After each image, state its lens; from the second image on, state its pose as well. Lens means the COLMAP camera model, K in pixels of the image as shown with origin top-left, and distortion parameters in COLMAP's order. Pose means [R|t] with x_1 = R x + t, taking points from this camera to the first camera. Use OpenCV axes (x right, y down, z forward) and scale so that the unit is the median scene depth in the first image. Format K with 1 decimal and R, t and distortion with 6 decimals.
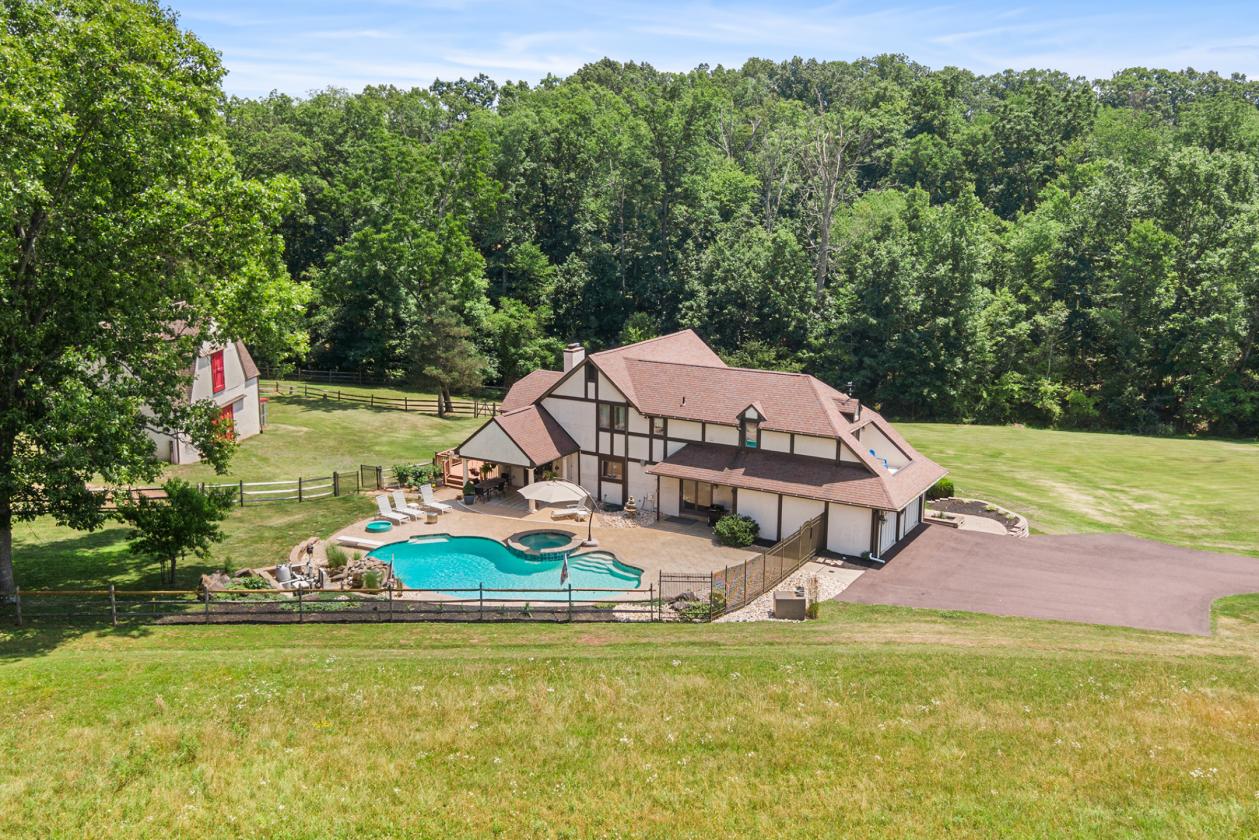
lens RADIAL K [[1186.9, 0, 666.7], [0, 1186.9, 421.0], [0, 0, 1]] dist [0.000256, -0.000064]
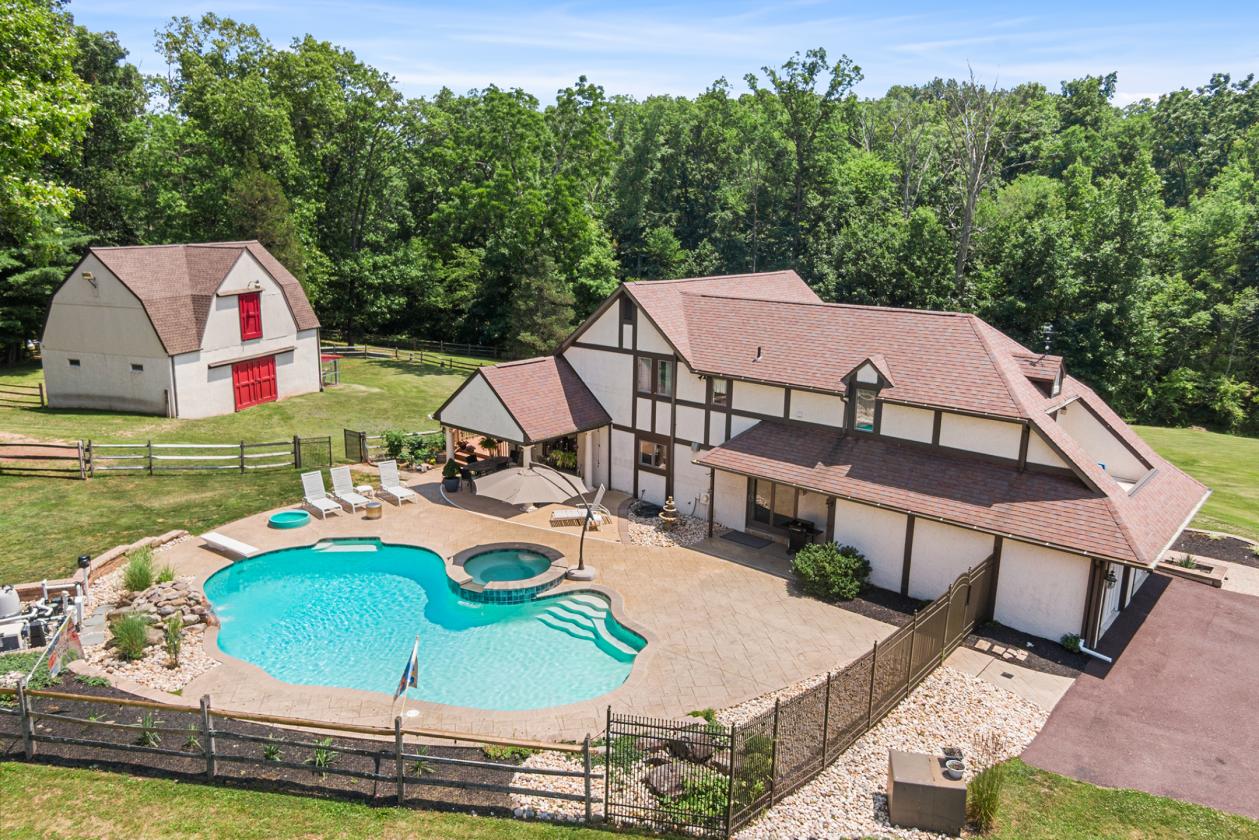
lens RADIAL K [[889.3, 0, 636.6], [0, 889.3, 422.5], [0, 0, 1]] dist [0.048078, -0.100548]
pose [[0.979665, 0.050698, -0.194130, 0.043056], [-0.048476, 0.998693, 0.016178, 0.015240], [0.194696, -0.006438, 0.980842, 0.503644]]
